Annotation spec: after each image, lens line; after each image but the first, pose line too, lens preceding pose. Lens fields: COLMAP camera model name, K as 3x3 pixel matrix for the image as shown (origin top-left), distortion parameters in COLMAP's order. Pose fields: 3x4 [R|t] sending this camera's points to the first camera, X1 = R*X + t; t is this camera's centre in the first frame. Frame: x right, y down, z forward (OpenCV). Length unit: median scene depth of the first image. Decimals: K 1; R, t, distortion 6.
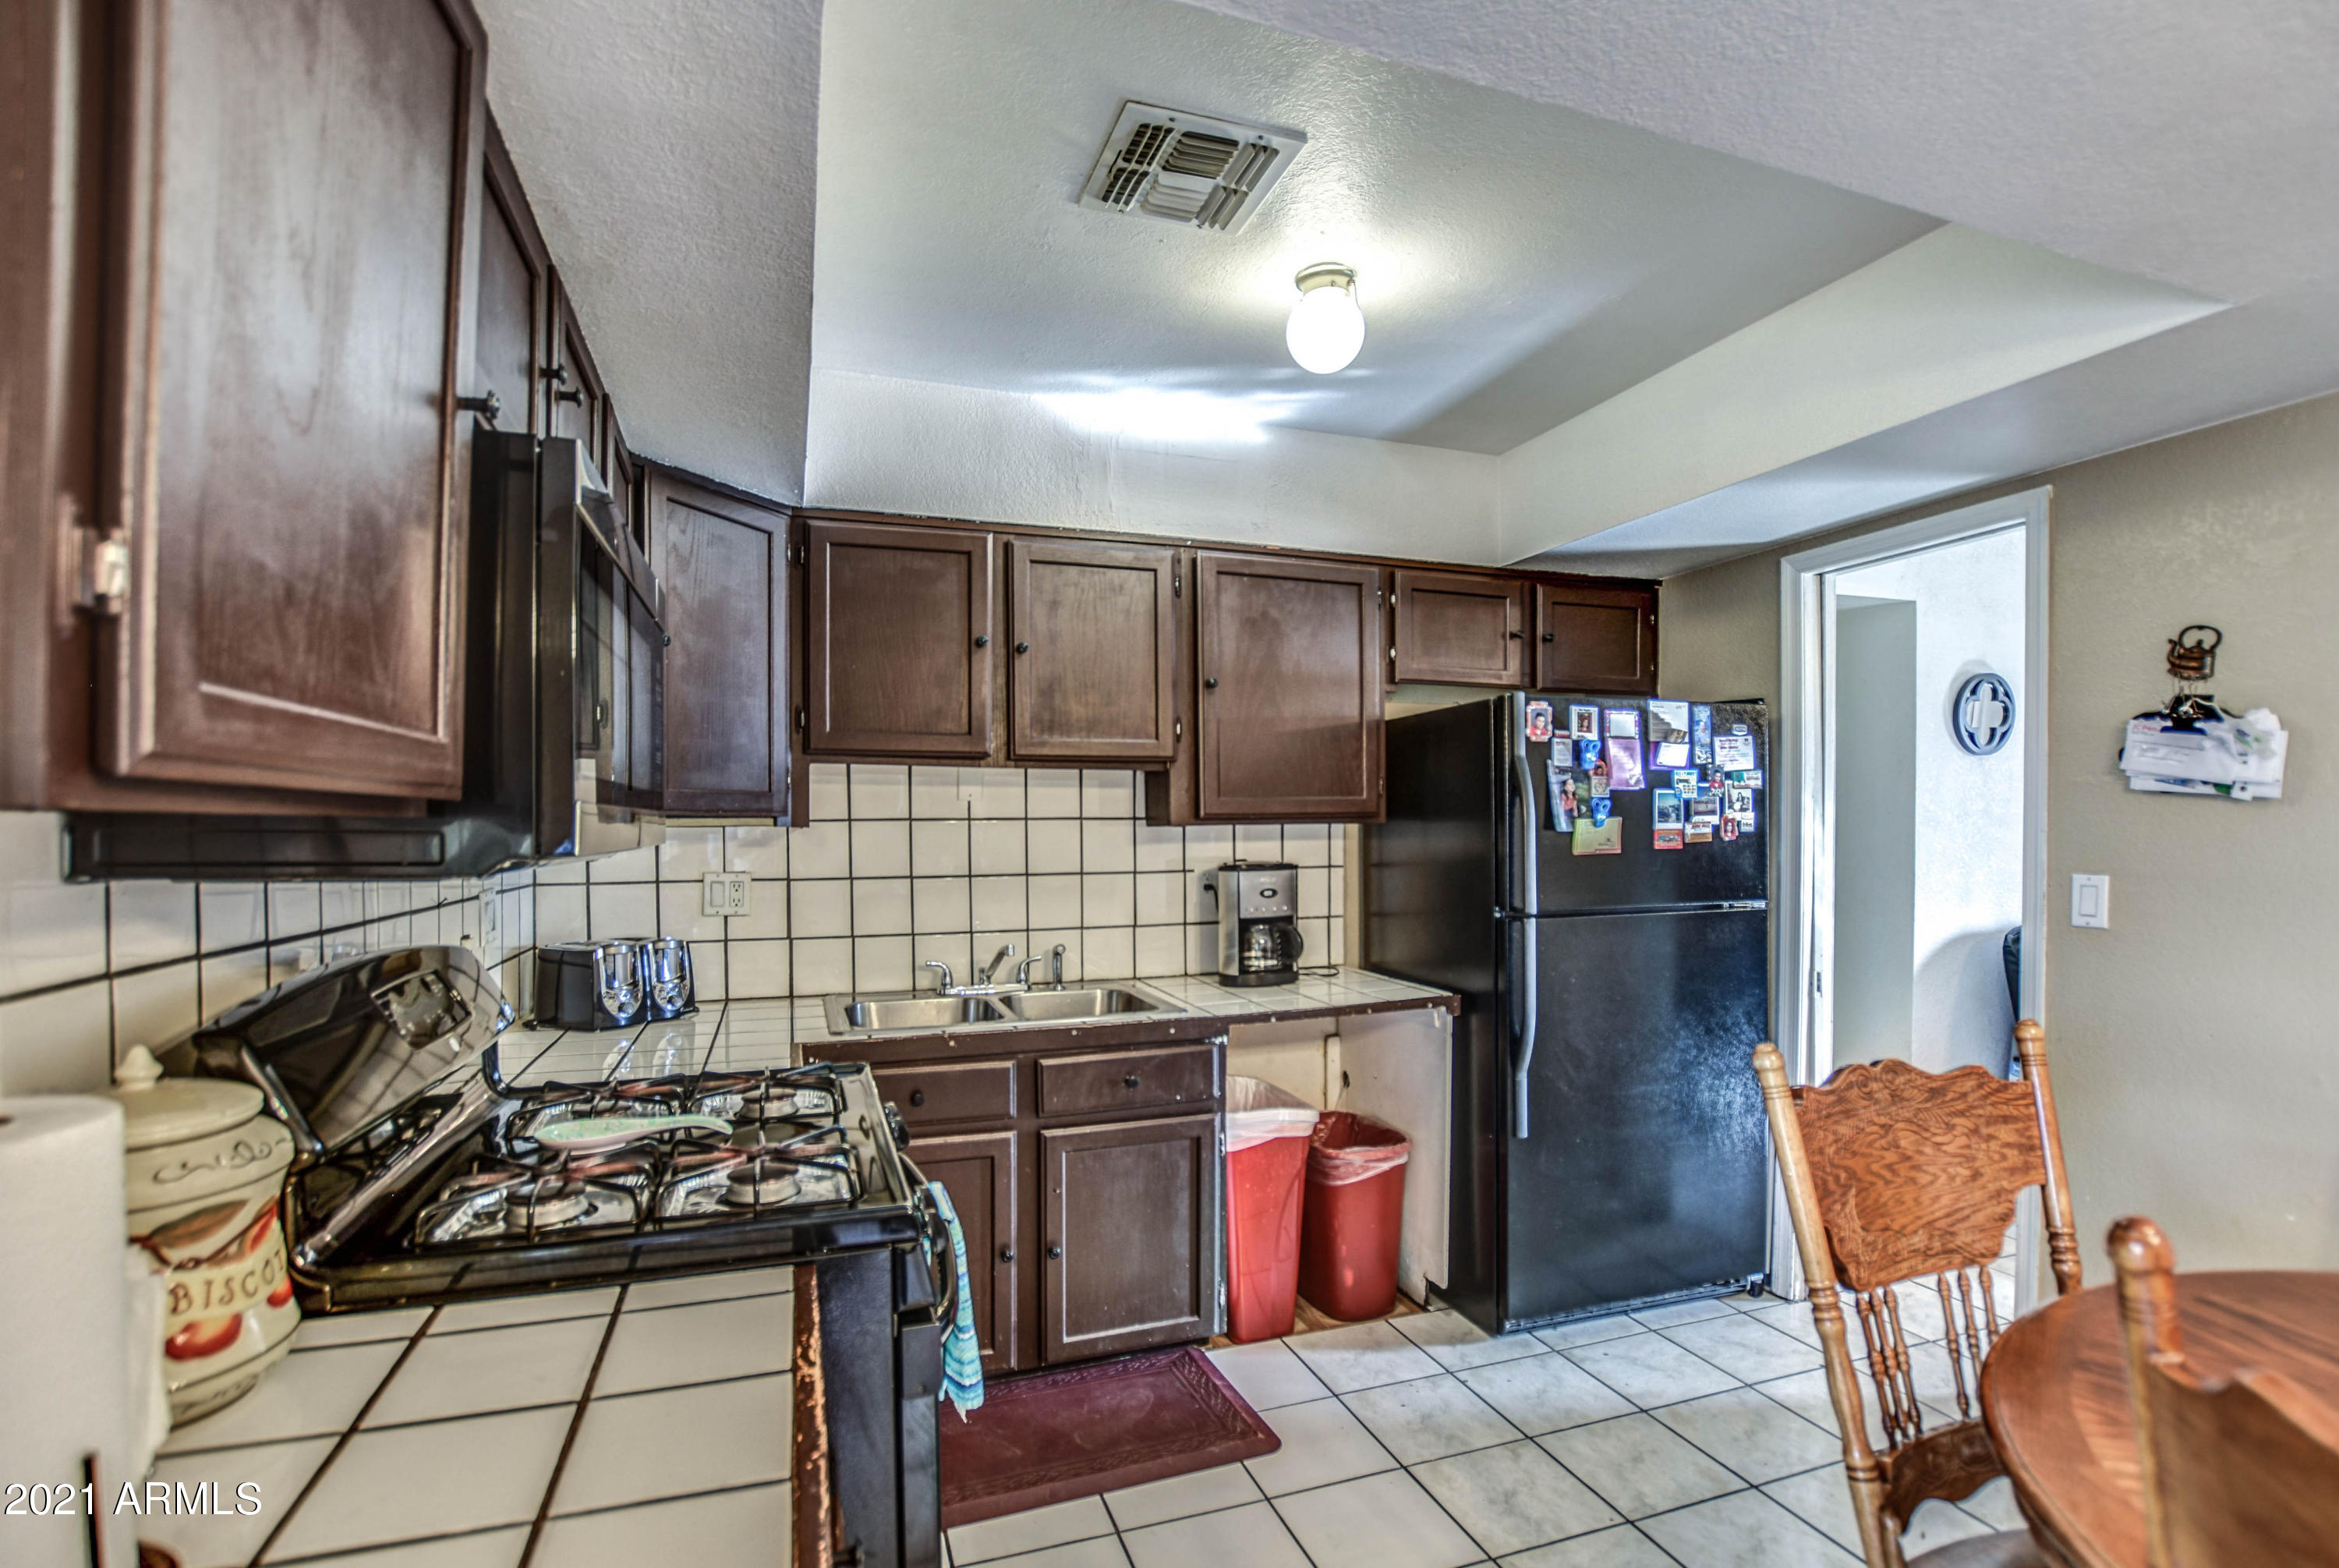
lens RADIAL K [[1052.3, 0, 1125.2], [0, 1052.3, 836.8], [0, 0, 1]] dist [-0.019352, -0.000304]
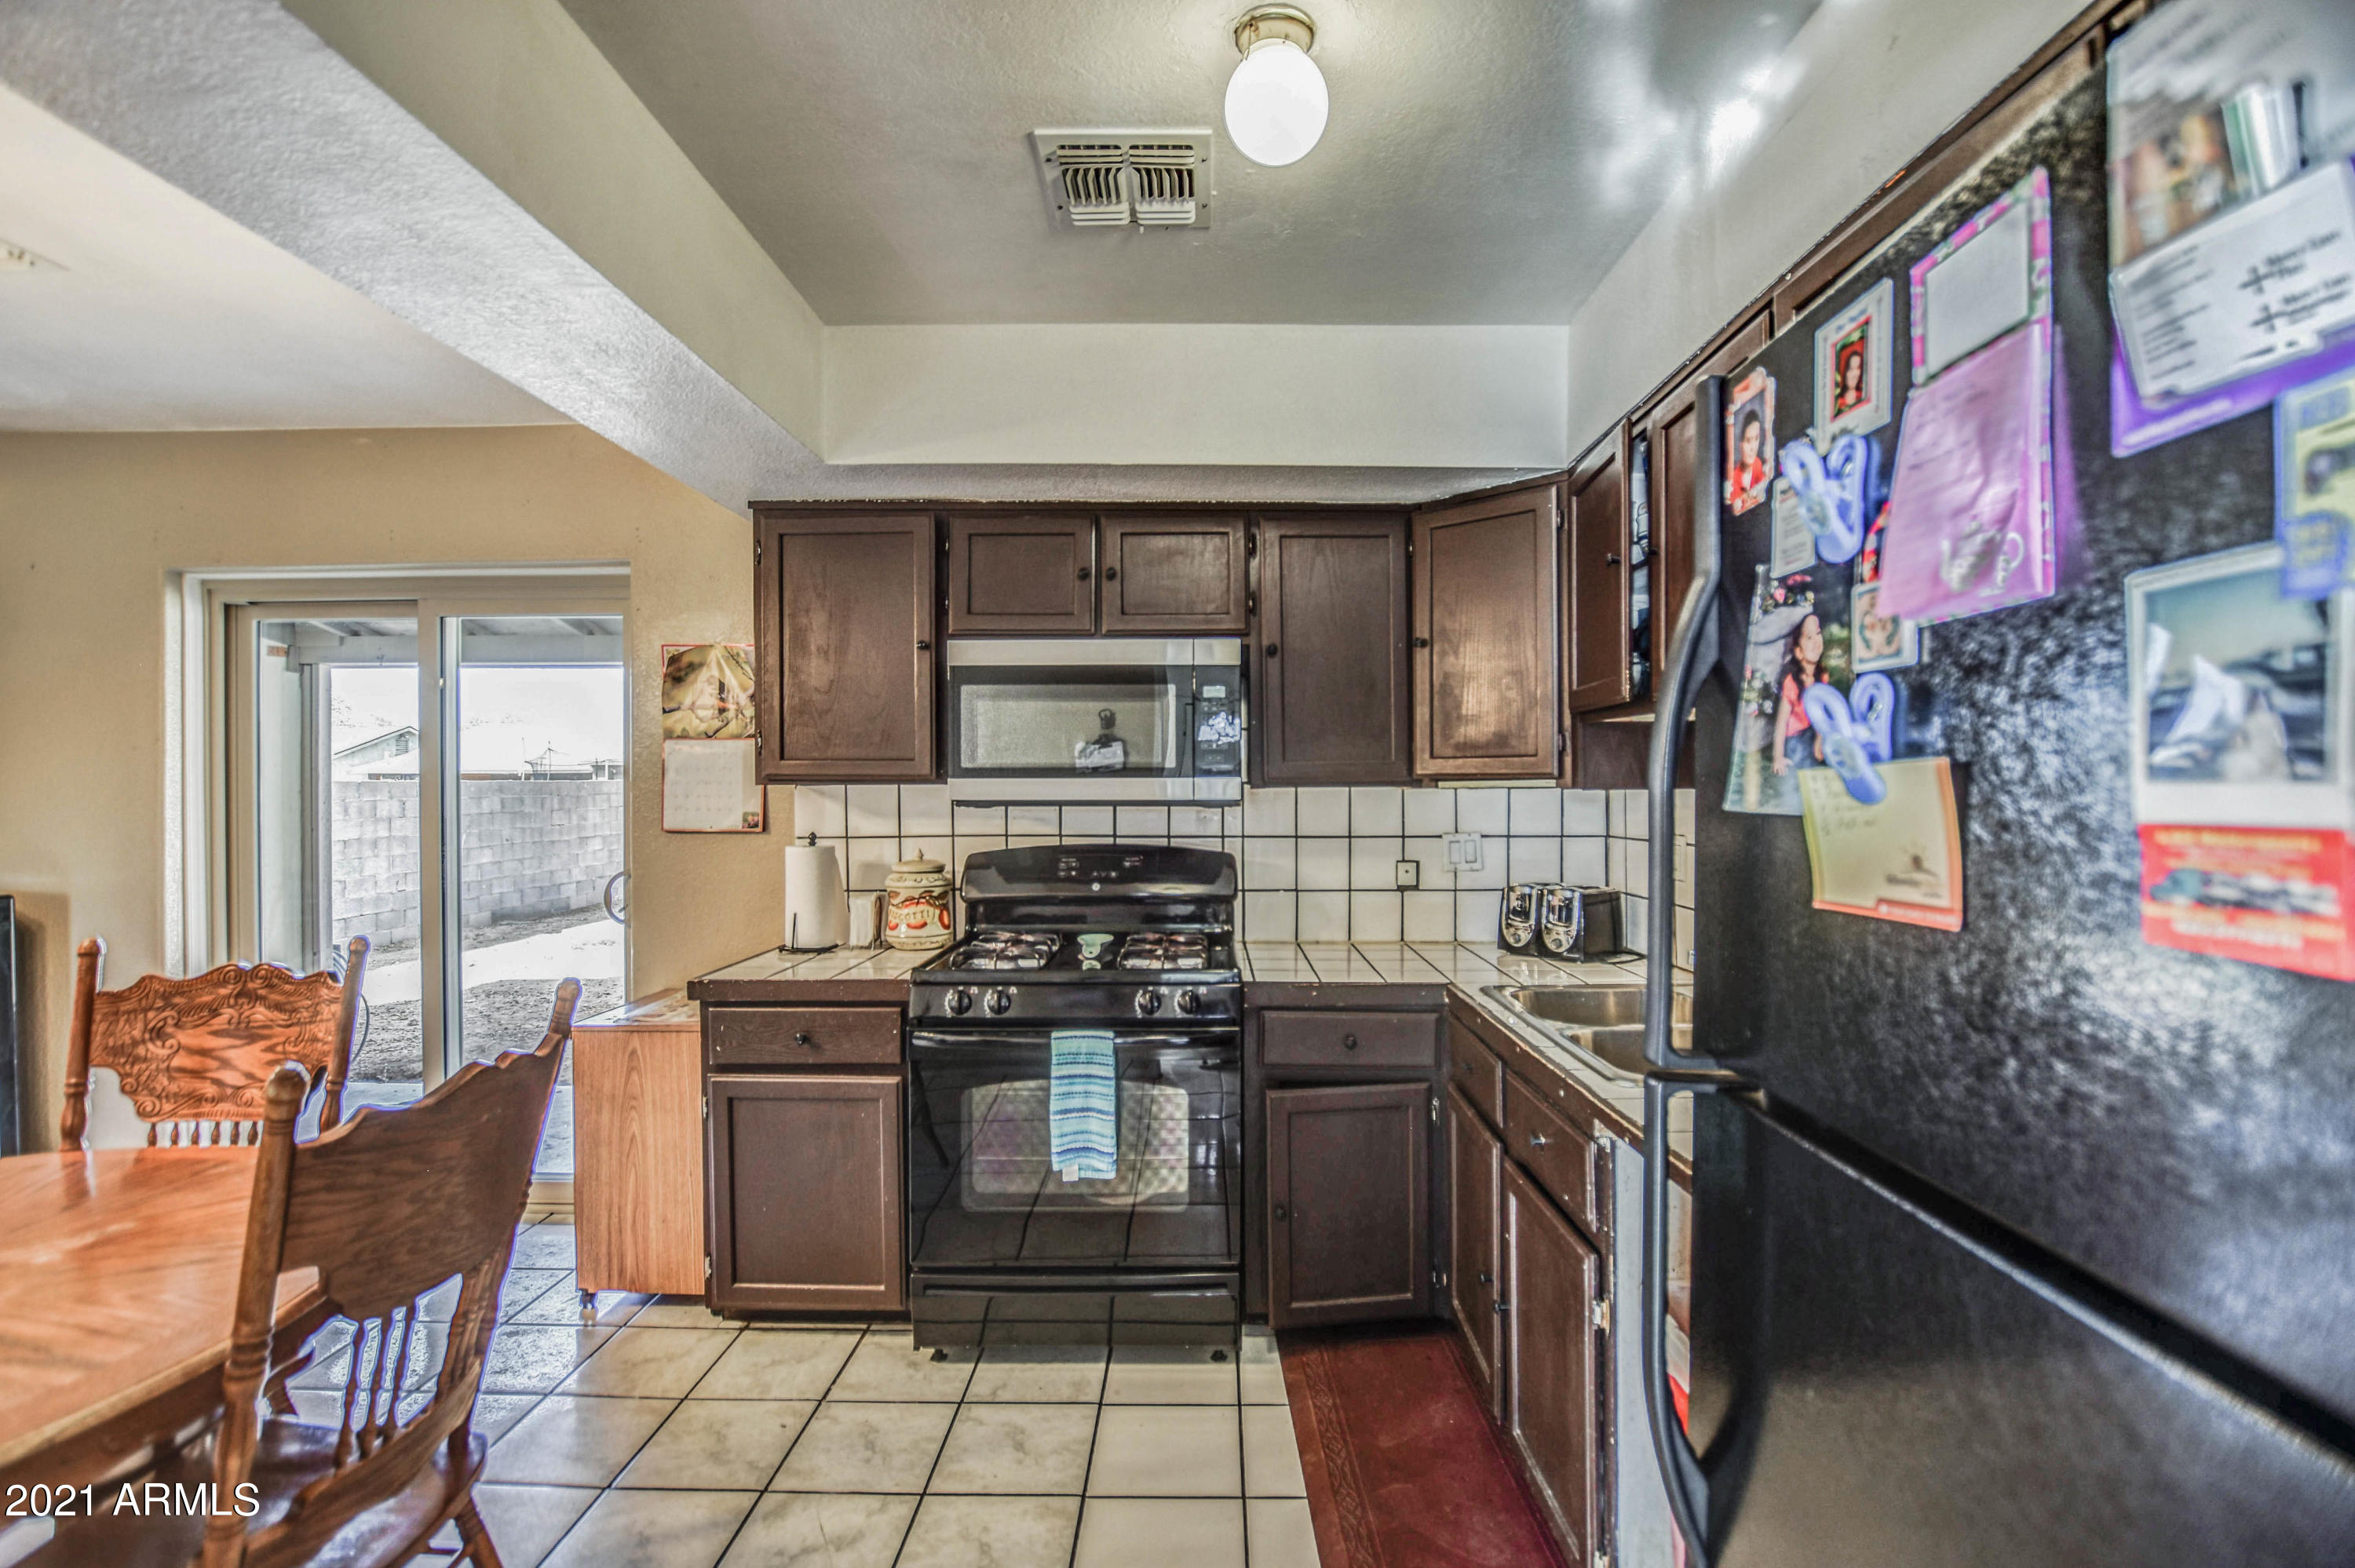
lens RADIAL K [[1049.7, 0, 1163.0], [0, 1049.7, 787.3], [0, 0, 1]] dist [-0.024273, 0.001967]
pose [[-0.326441, 0.003414, -0.945211, 0.719808], [-0.007497, 0.999953, 0.006201, -0.013173], [0.945188, 0.009110, -0.326400, 0.931644]]
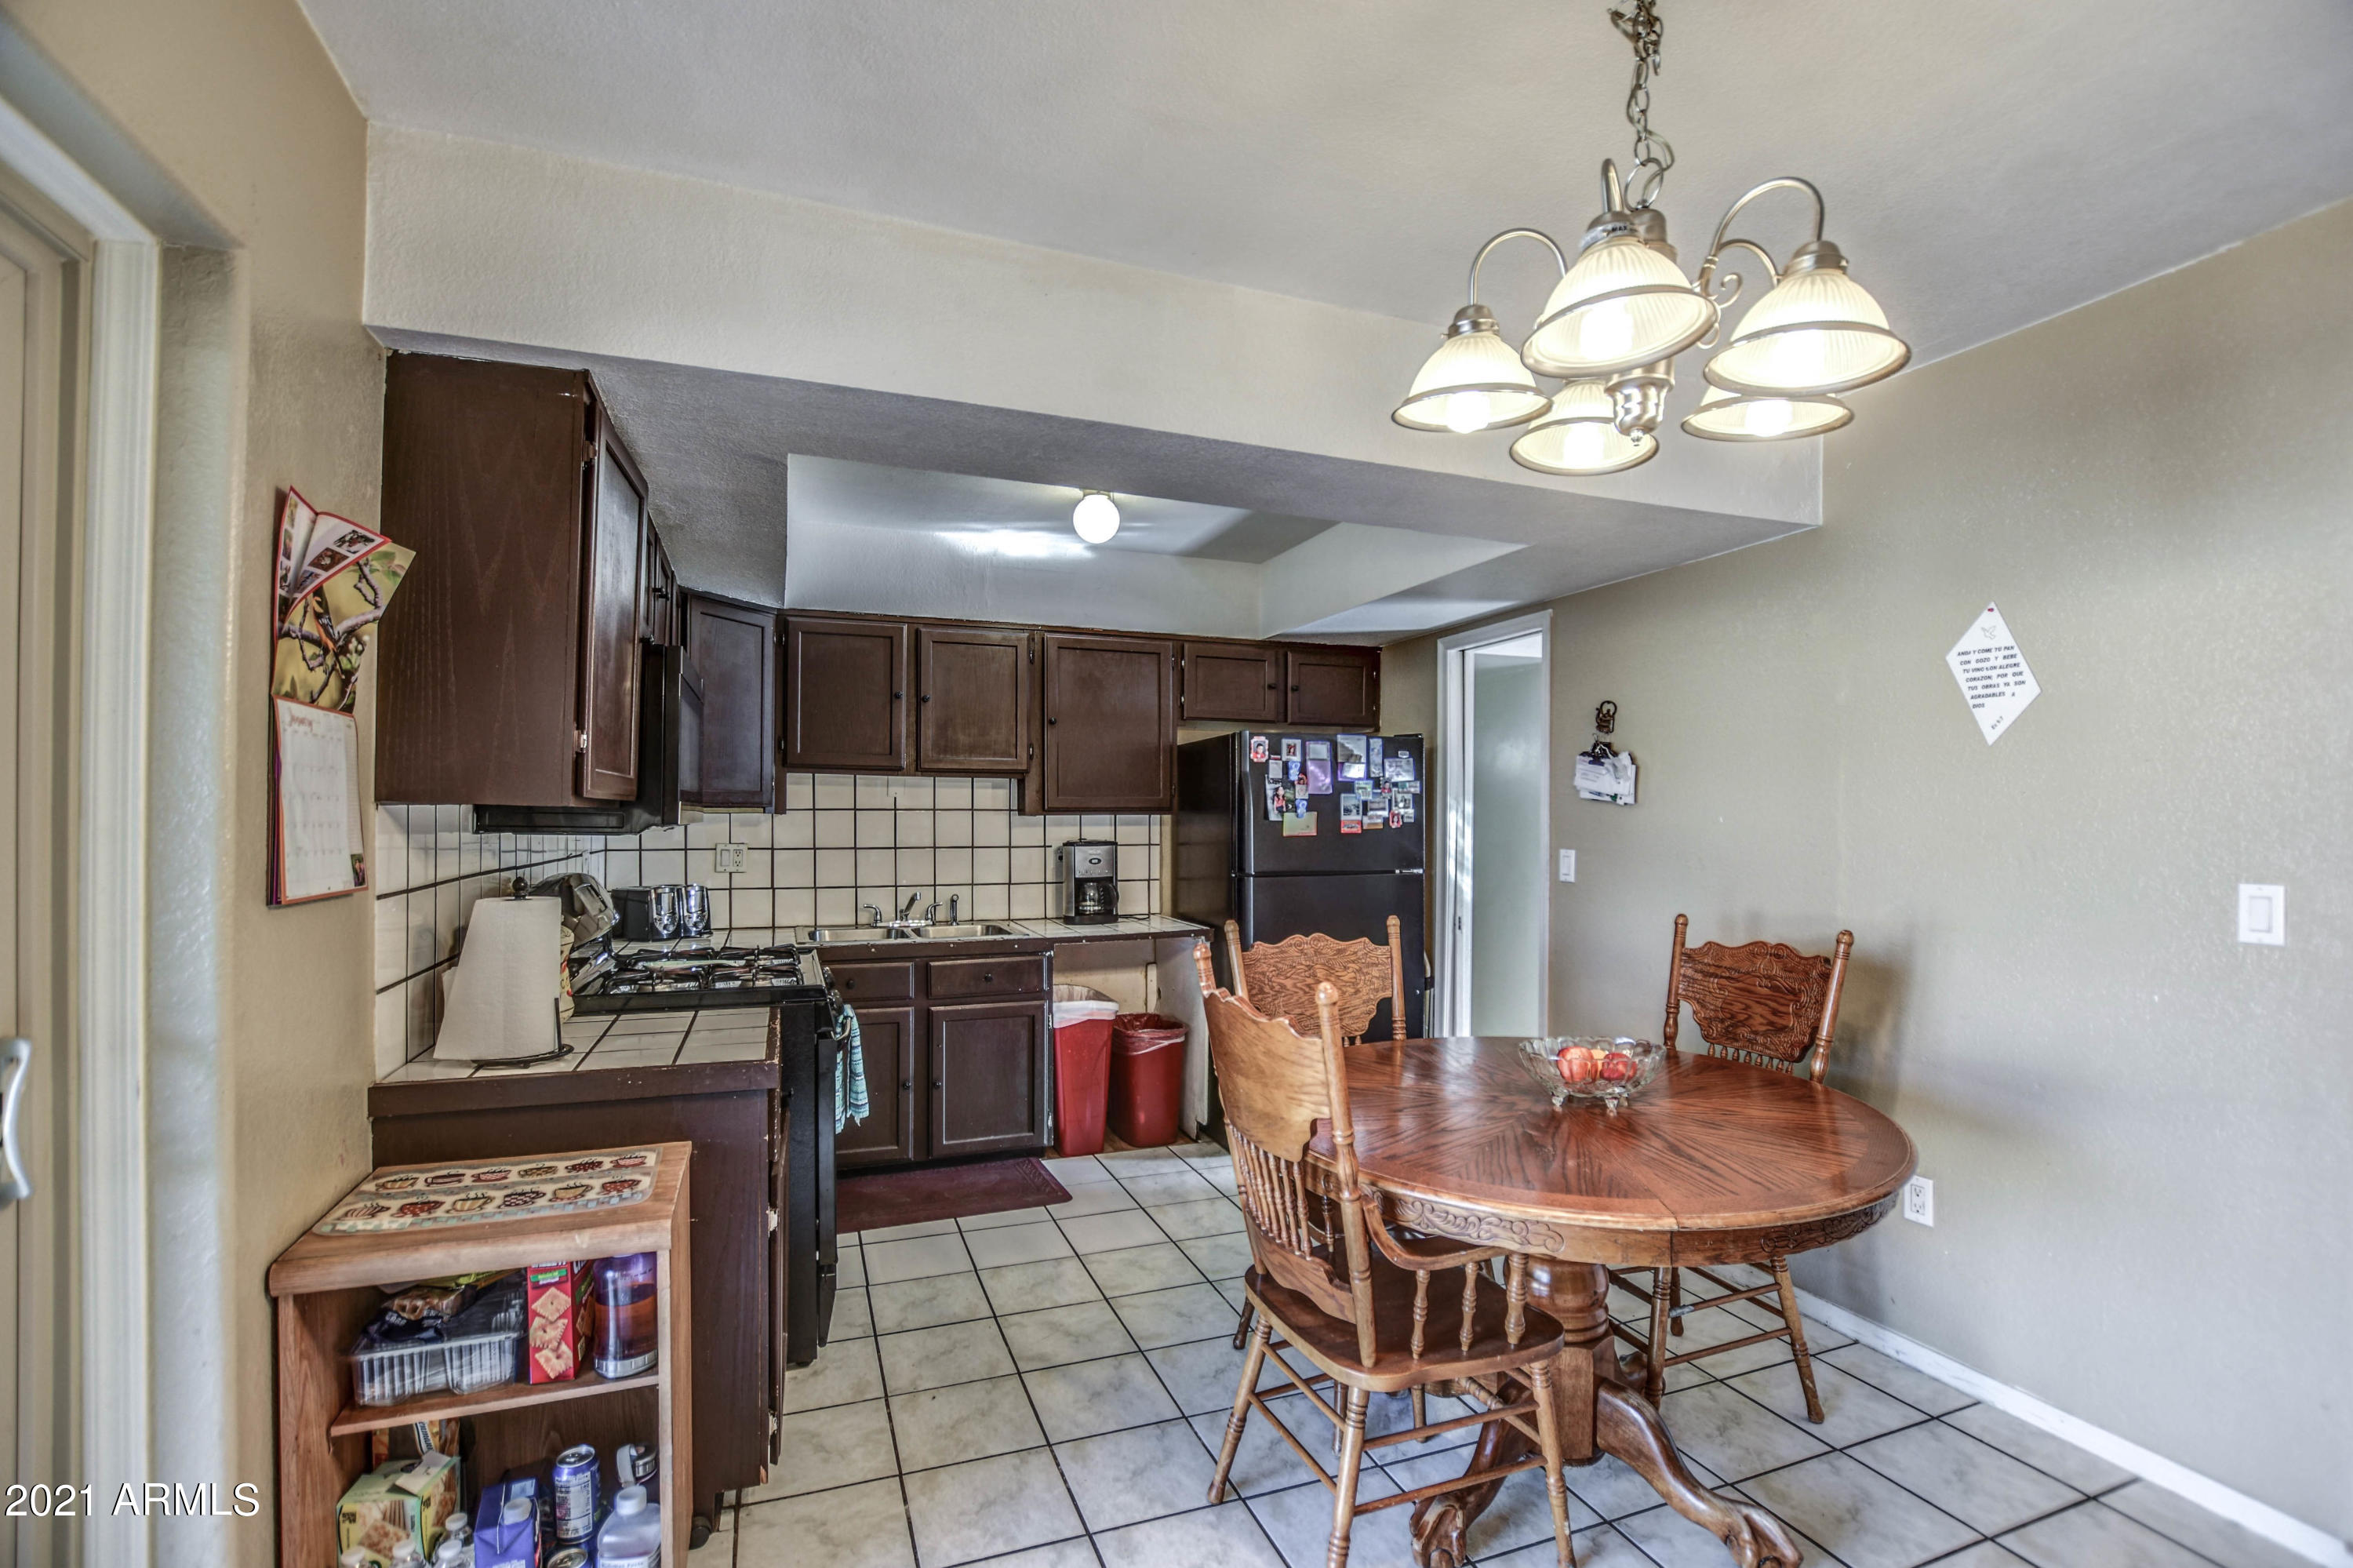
lens RADIAL K [[1049.0, 0, 1106.8], [0, 1049.0, 811.9], [0, 0, 1]] dist [-0.024273, 0.001967]
pose [[0.999957, 0.008483, -0.003768, 0.175320], [-0.008535, 0.999864, -0.014094, 0.005616], [0.003648, 0.014126, 0.999894, -0.533295]]
